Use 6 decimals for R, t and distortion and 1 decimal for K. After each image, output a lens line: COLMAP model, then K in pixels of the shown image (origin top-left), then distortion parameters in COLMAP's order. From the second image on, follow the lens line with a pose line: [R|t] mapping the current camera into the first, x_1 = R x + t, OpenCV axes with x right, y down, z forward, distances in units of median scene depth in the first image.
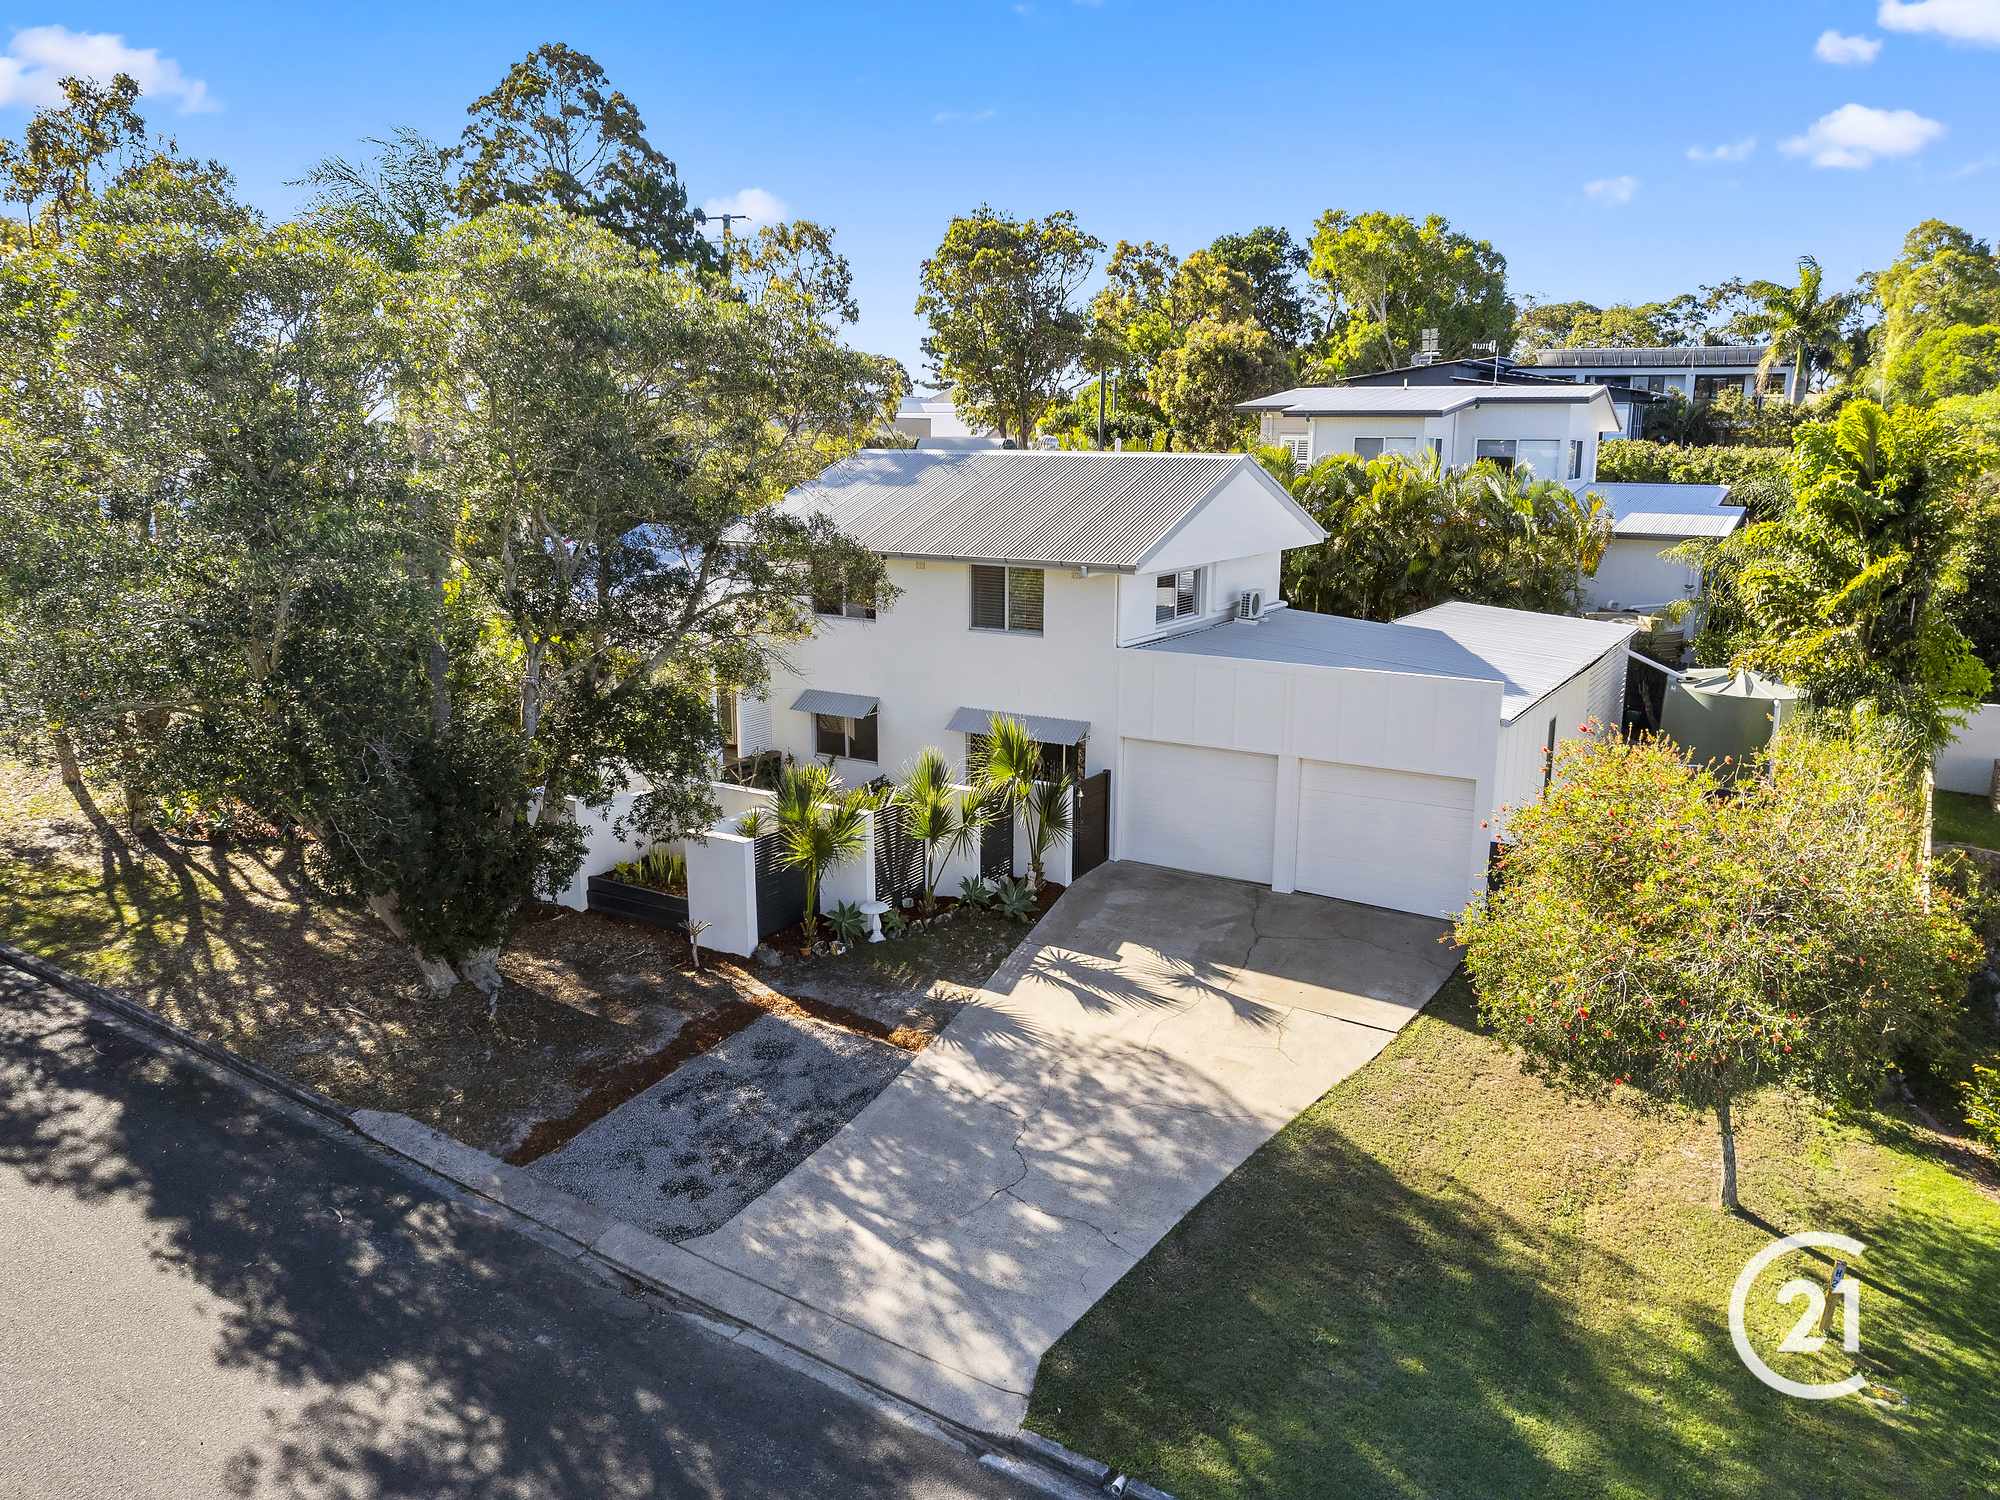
lens RADIAL K [[1440.8, 0, 1000.0], [0, 1440.8, 750.0], [0, 0, 1]] dist [-0.083511, 0.072995]
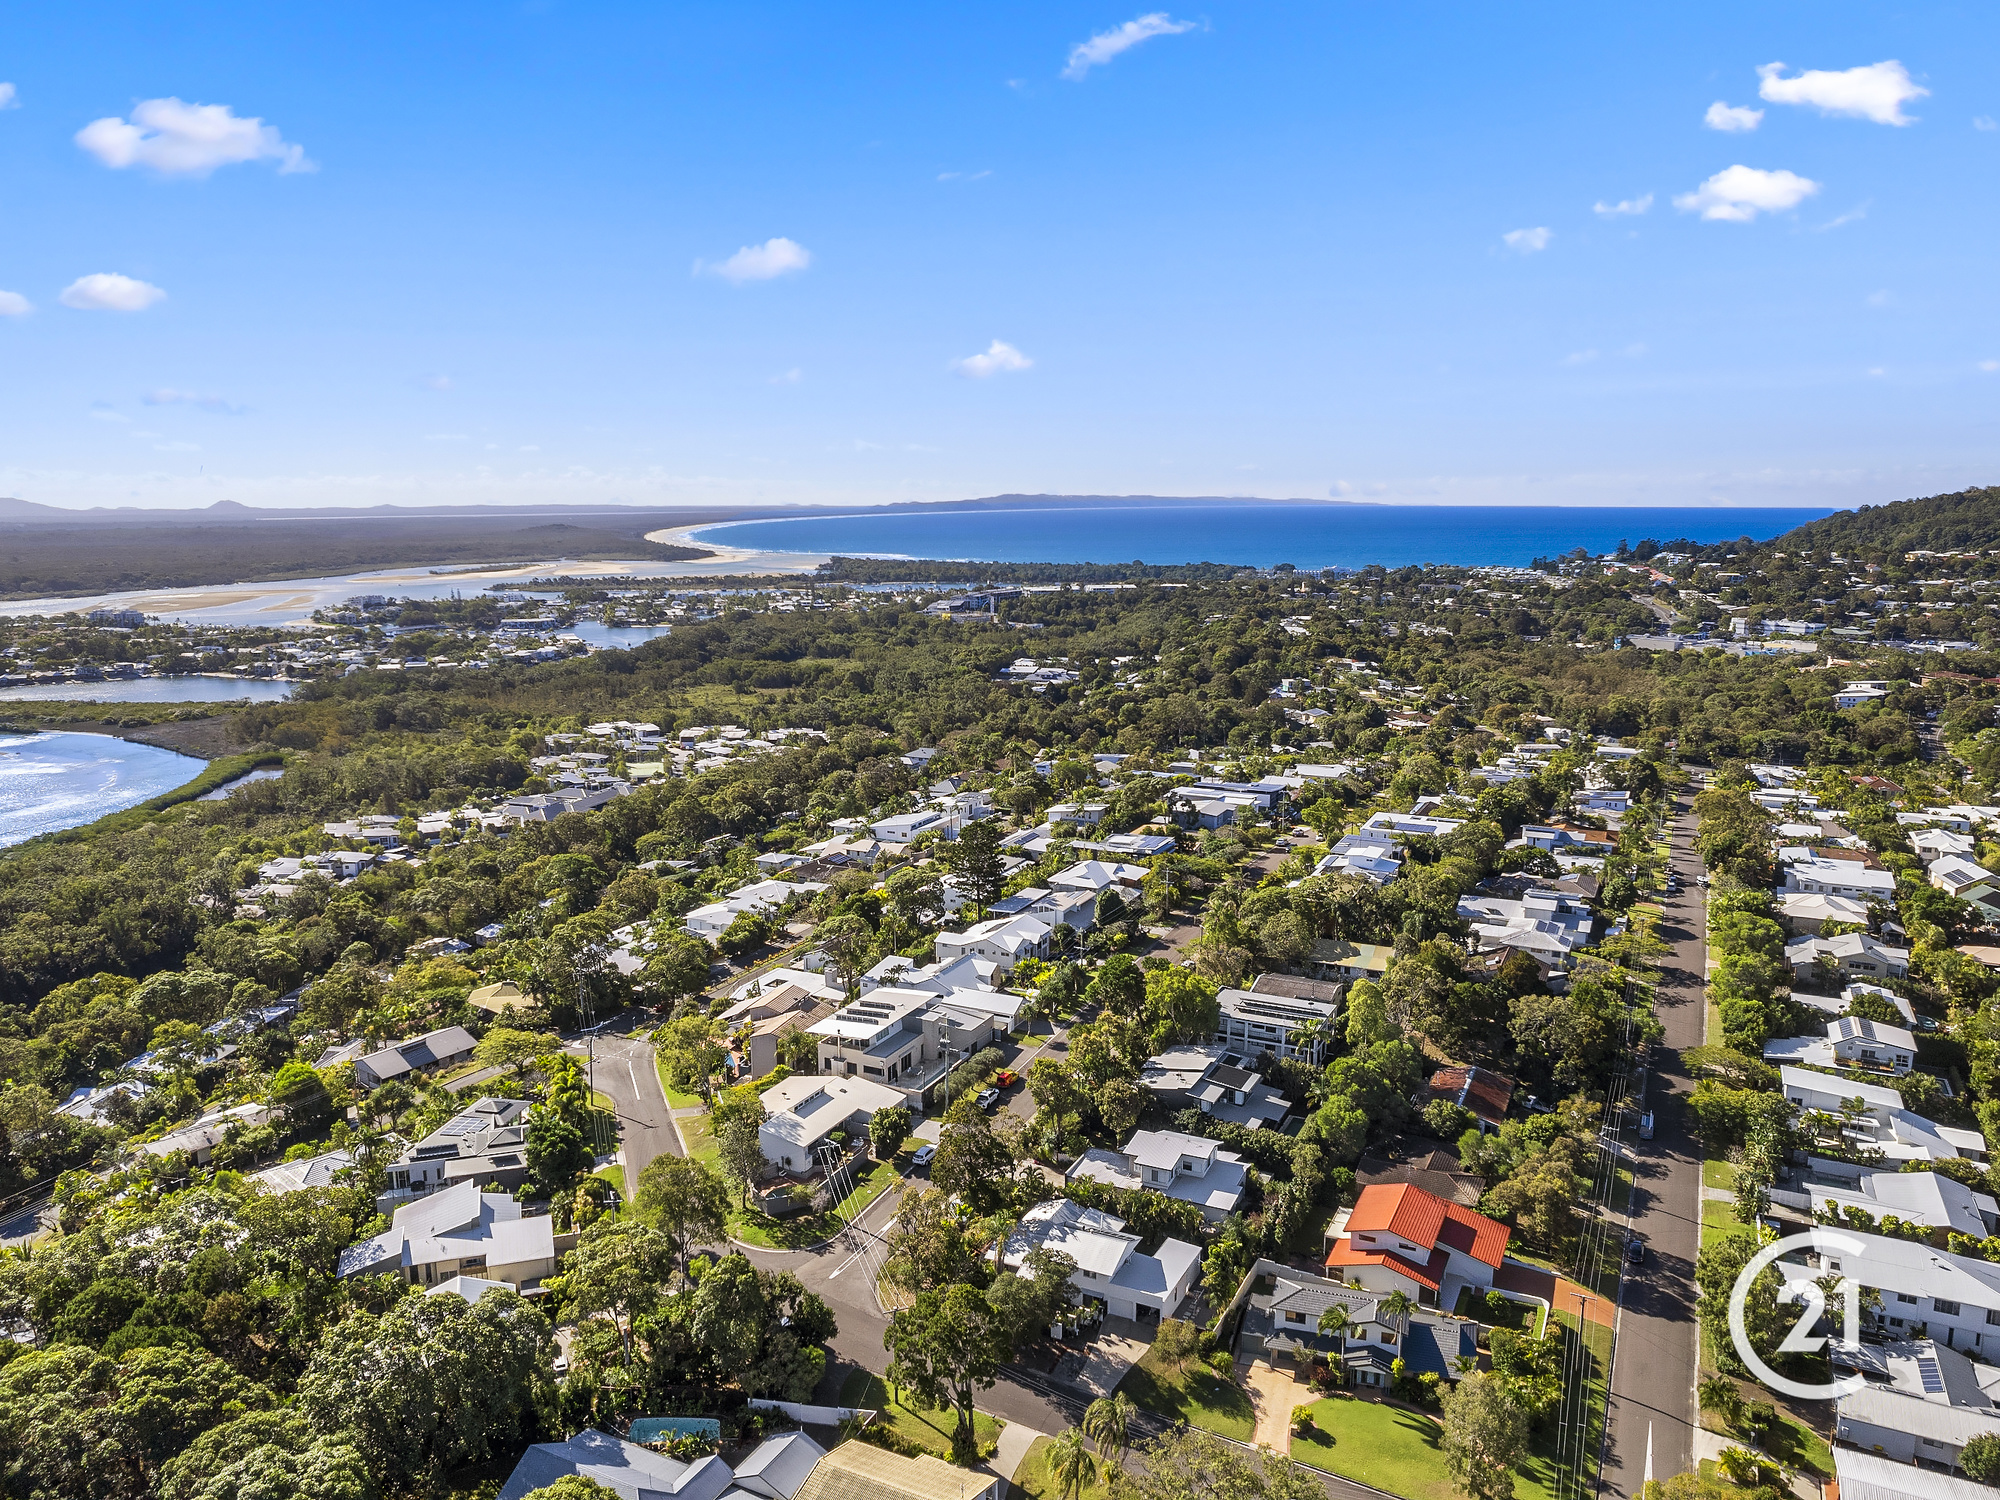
lens RADIAL K [[1440.8, 0, 1000.0], [0, 1440.8, 750.0], [0, 0, 1]] dist [-0.083511, 0.072995]
pose [[0.995991, -0.022854, 0.086482, -1.088568], [0.026231, 0.998929, -0.038112, -2.702771], [-0.085518, 0.040228, 0.995524, -6.581525]]
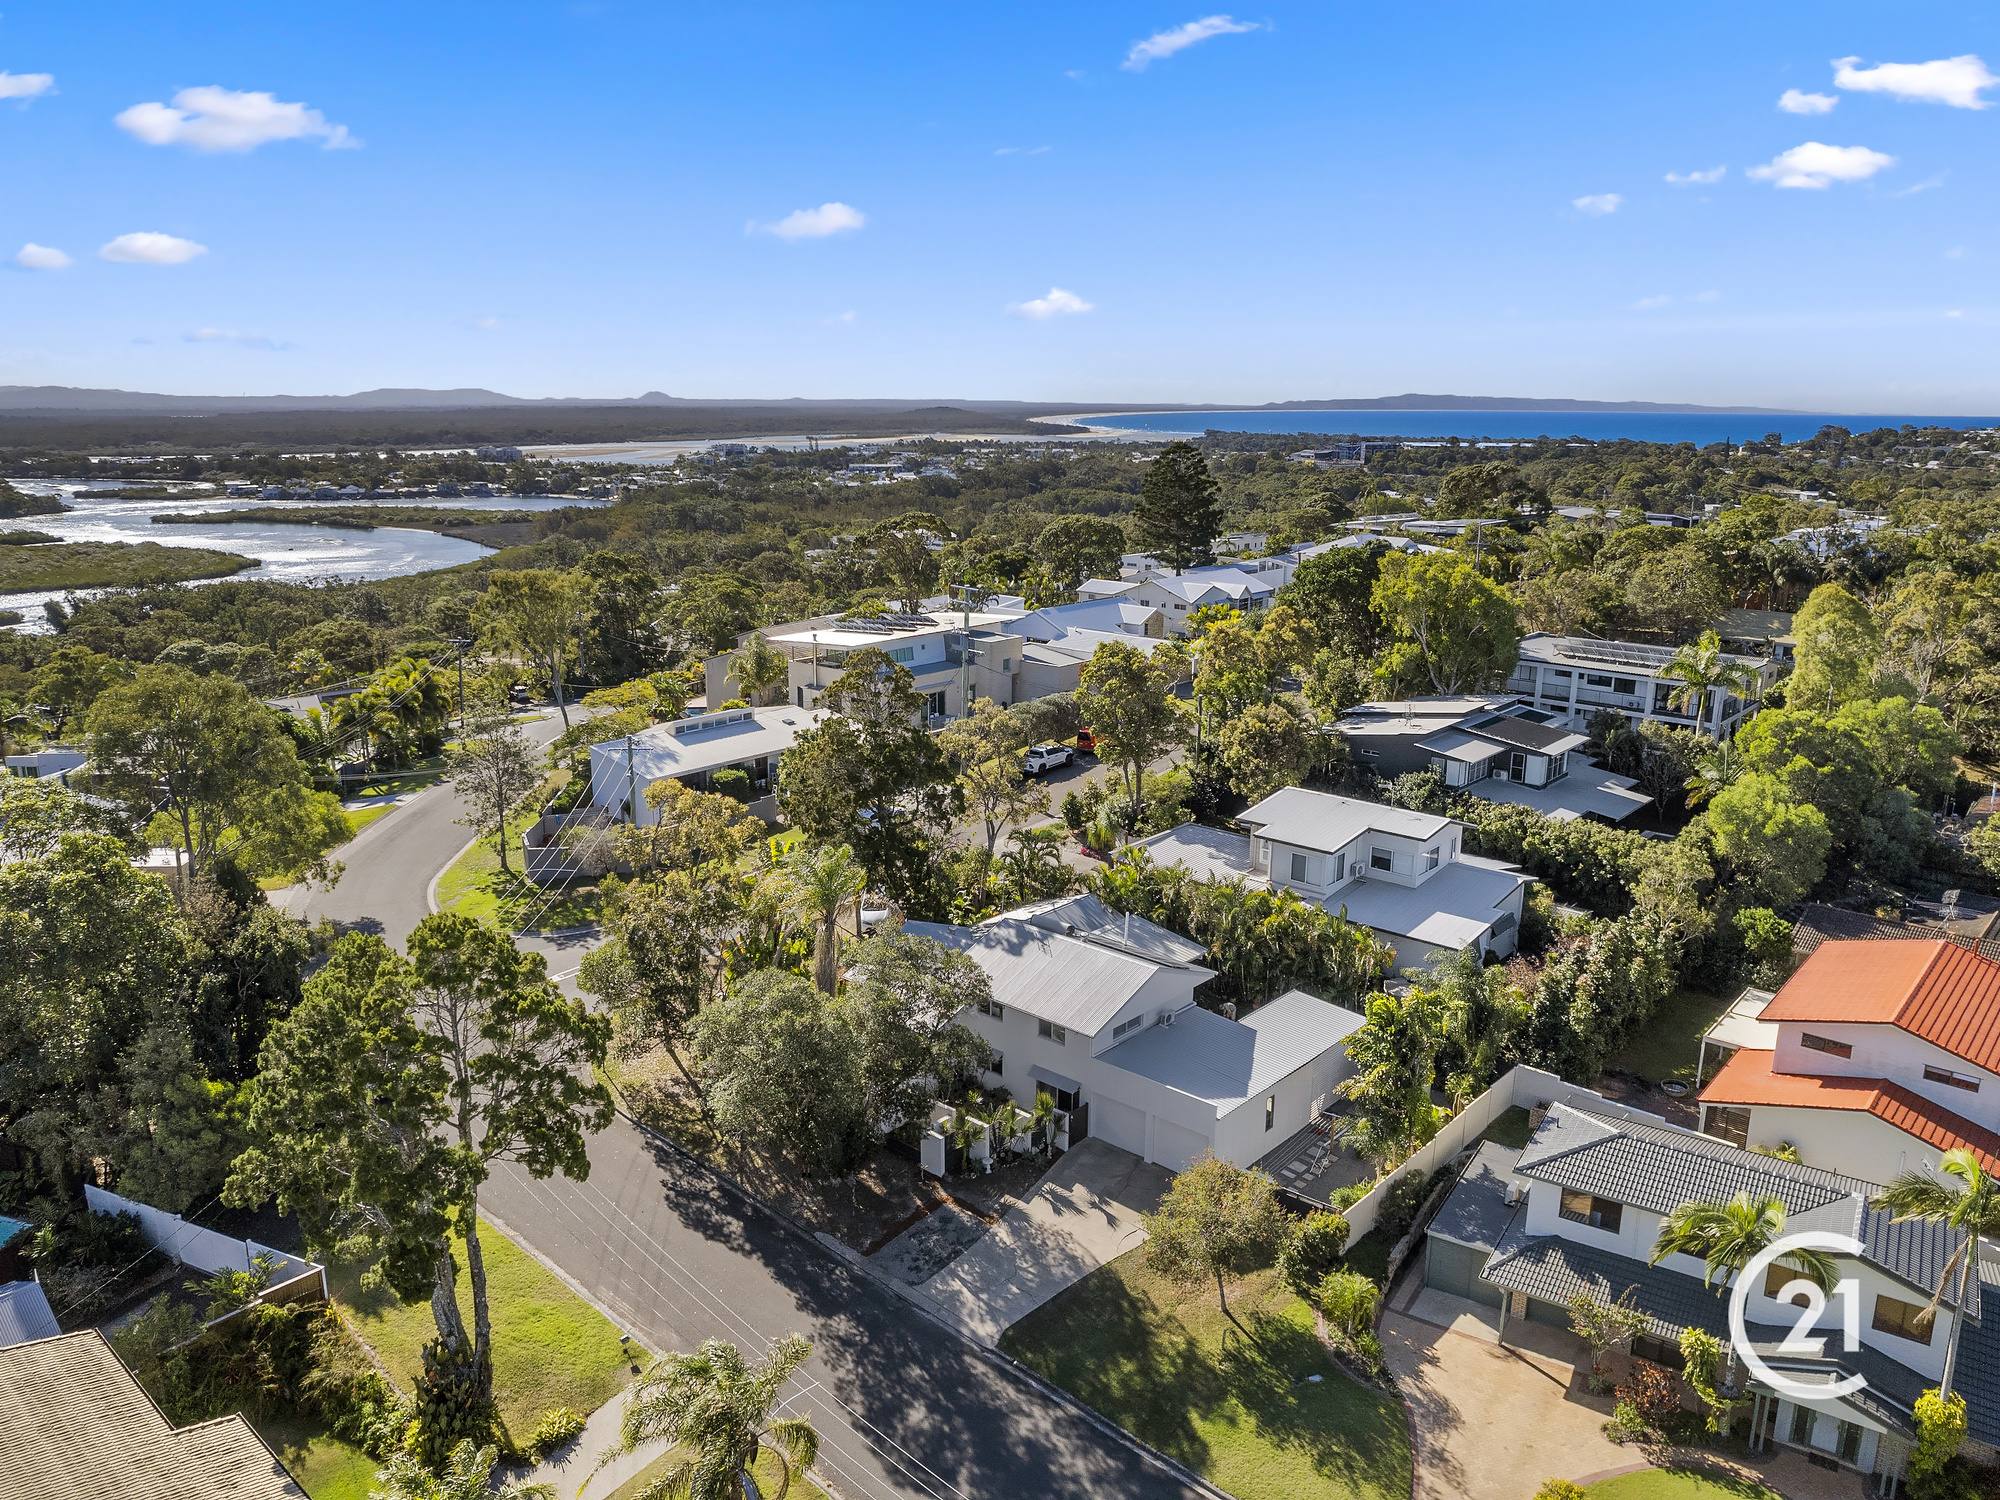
lens RADIAL K [[1440.8, 0, 1000.0], [0, 1440.8, 750.0], [0, 0, 1]] dist [-0.083511, 0.072995]
pose [[0.983790, 0.042130, -0.174307, 0.409877], [-0.038013, 0.998915, 0.026890, -0.811171], [0.175251, -0.019829, 0.984324, -1.800683]]
